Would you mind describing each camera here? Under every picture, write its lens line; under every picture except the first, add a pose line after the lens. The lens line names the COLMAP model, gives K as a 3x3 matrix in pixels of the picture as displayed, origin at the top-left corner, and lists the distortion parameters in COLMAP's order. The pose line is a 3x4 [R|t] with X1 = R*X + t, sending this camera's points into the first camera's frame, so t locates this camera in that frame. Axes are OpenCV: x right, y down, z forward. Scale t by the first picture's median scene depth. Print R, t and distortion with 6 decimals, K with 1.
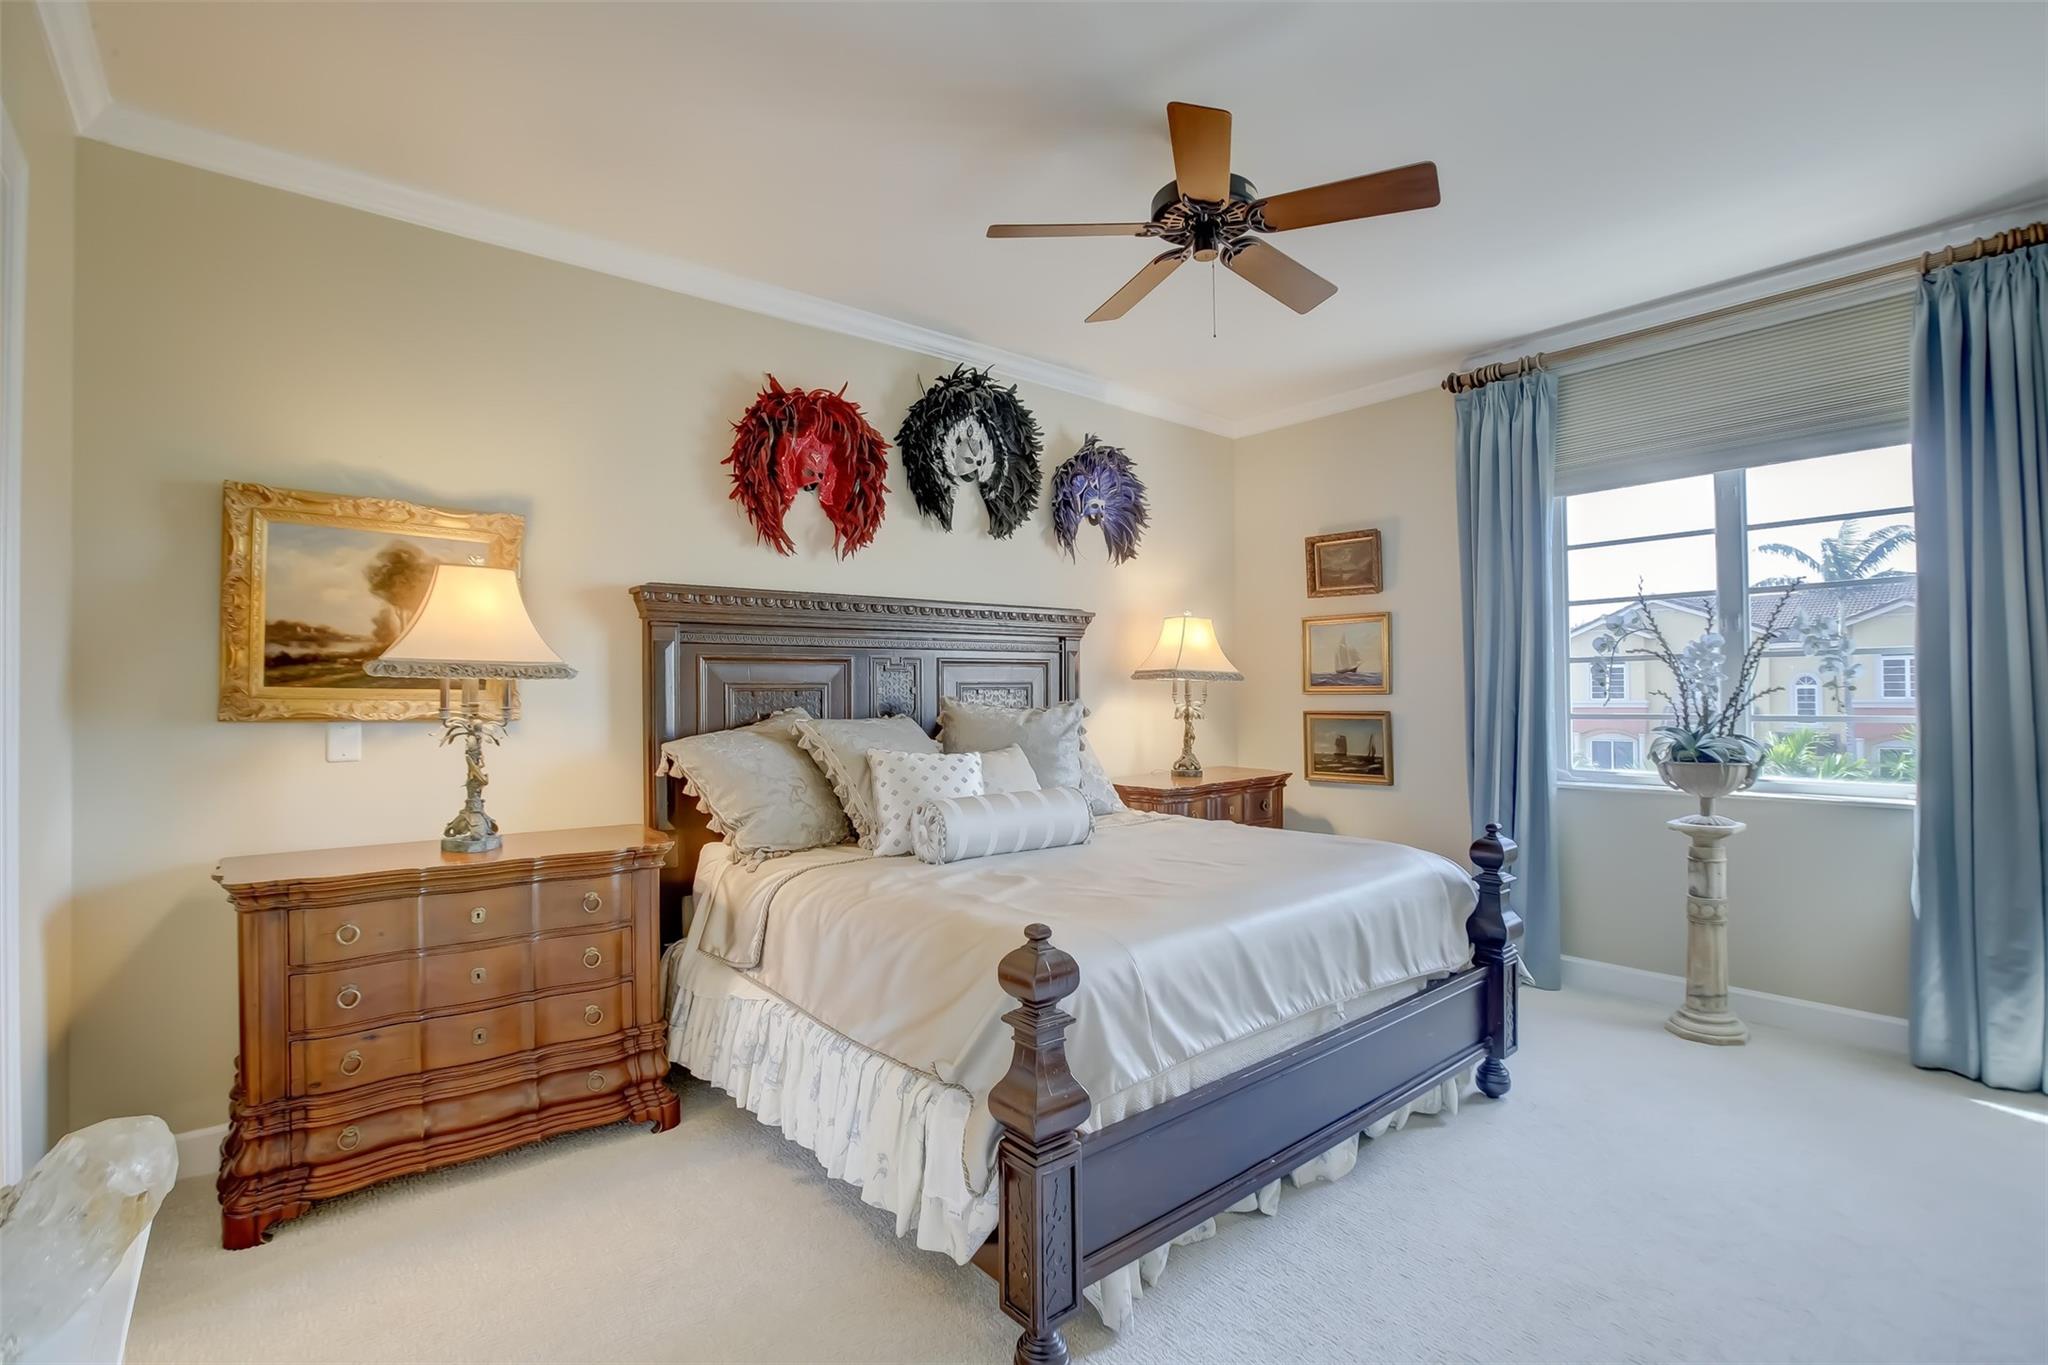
lens RADIAL K [[954.0, 0, 1016.9], [0, 954.0, 681.4], [0, 0, 1]] dist [-0.046949, 0.015340]
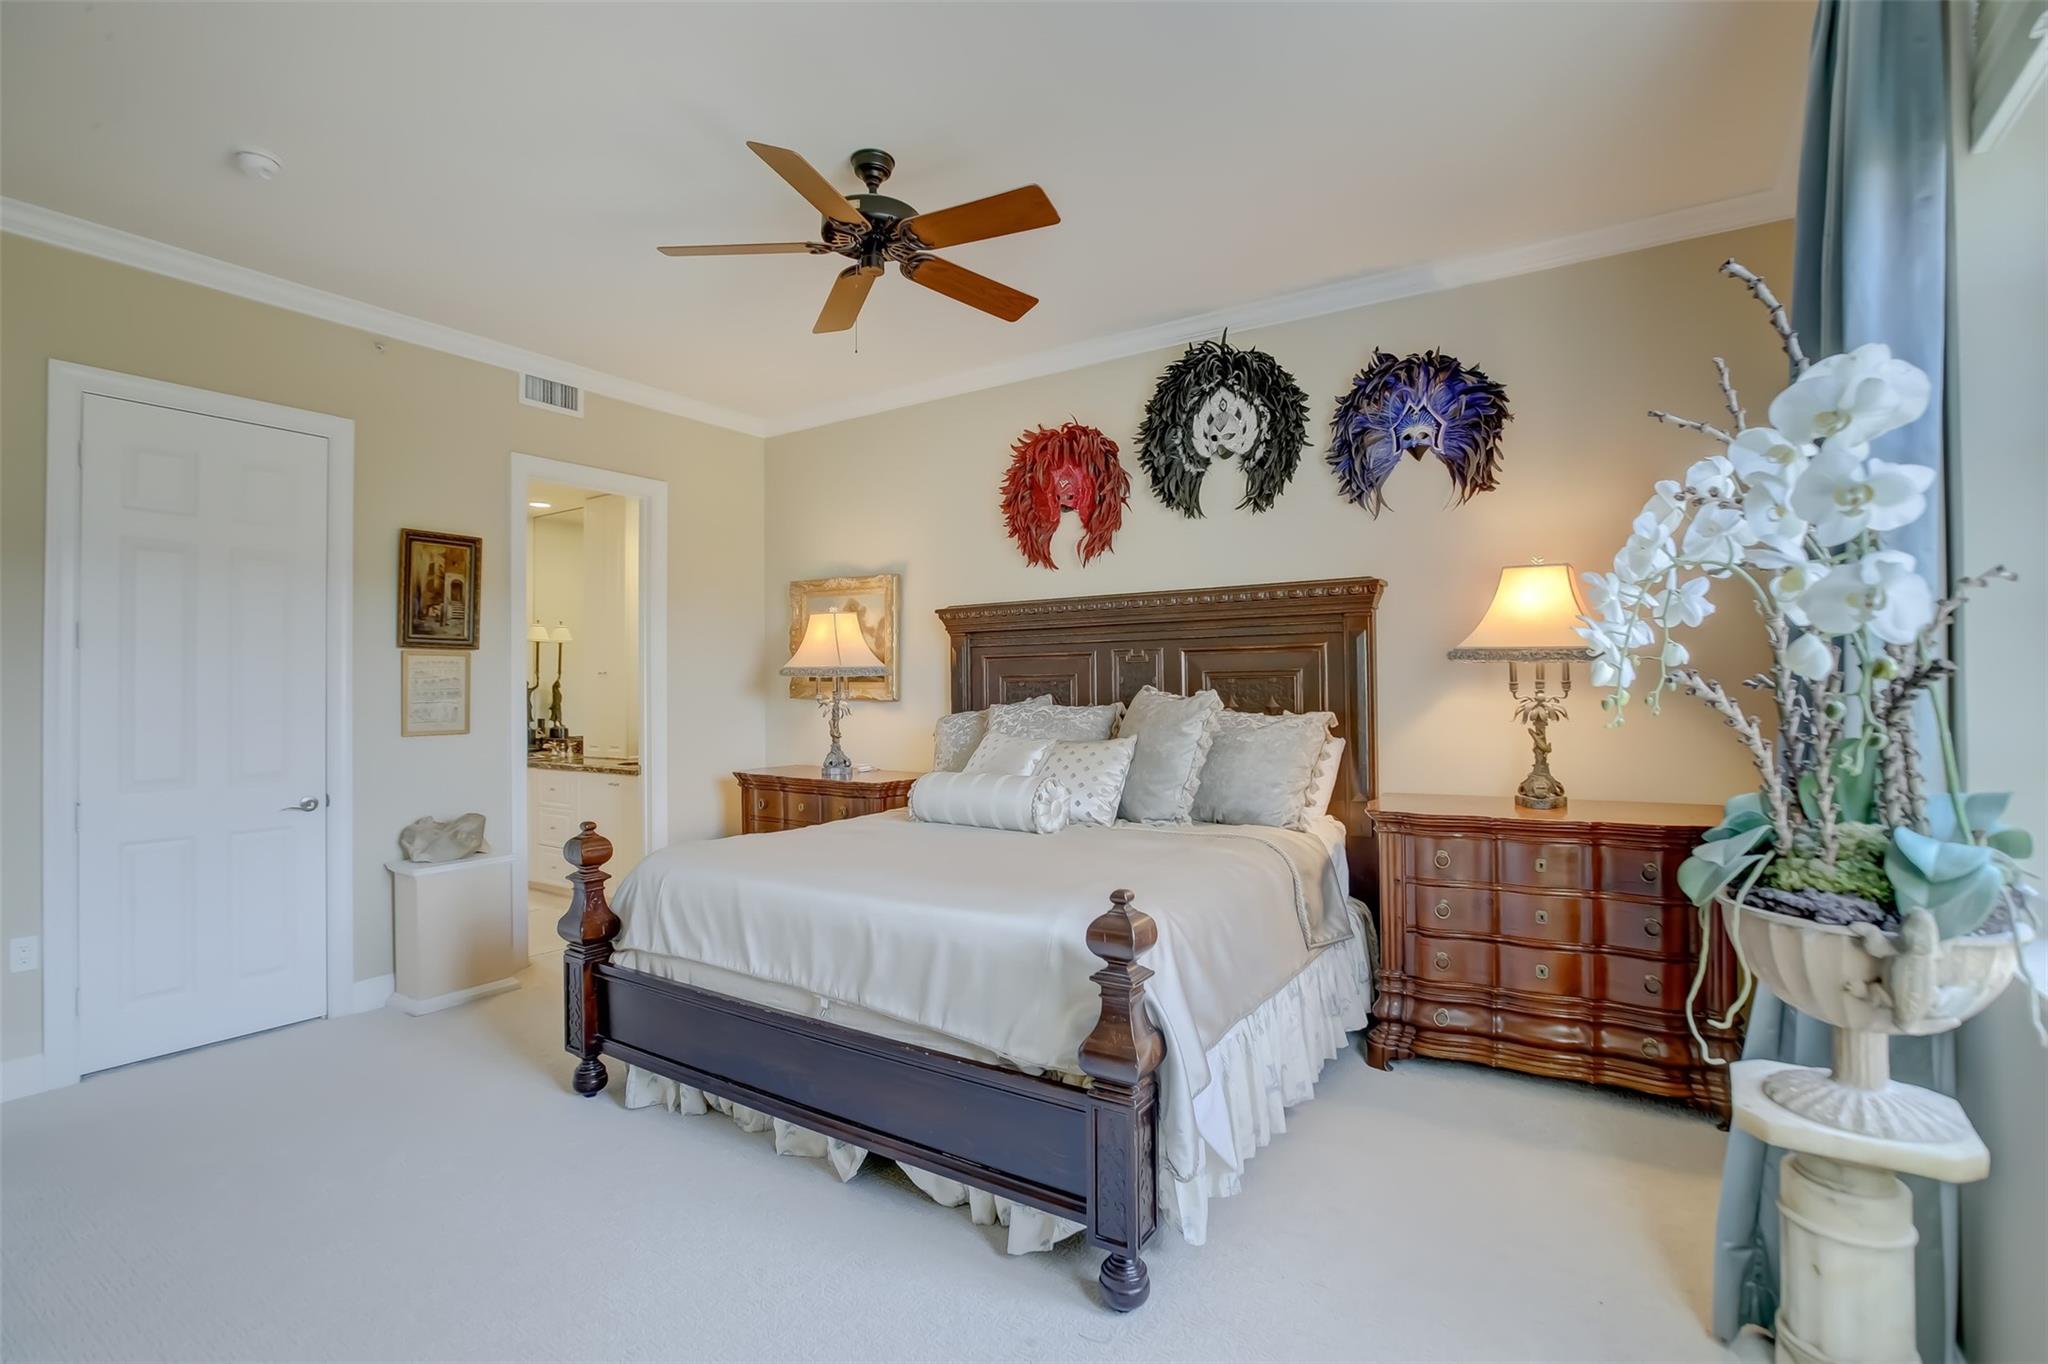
lens RADIAL K [[954.0, 0, 1006.6], [0, 954.0, 660.8], [0, 0, 1]] dist [-0.046949, 0.015340]
pose [[0.281827, -0.006705, -0.959442, 1.032752], [0.030663, 0.999528, 0.002022, -0.021041], [0.958975, -0.029989, 0.281899, 0.669933]]
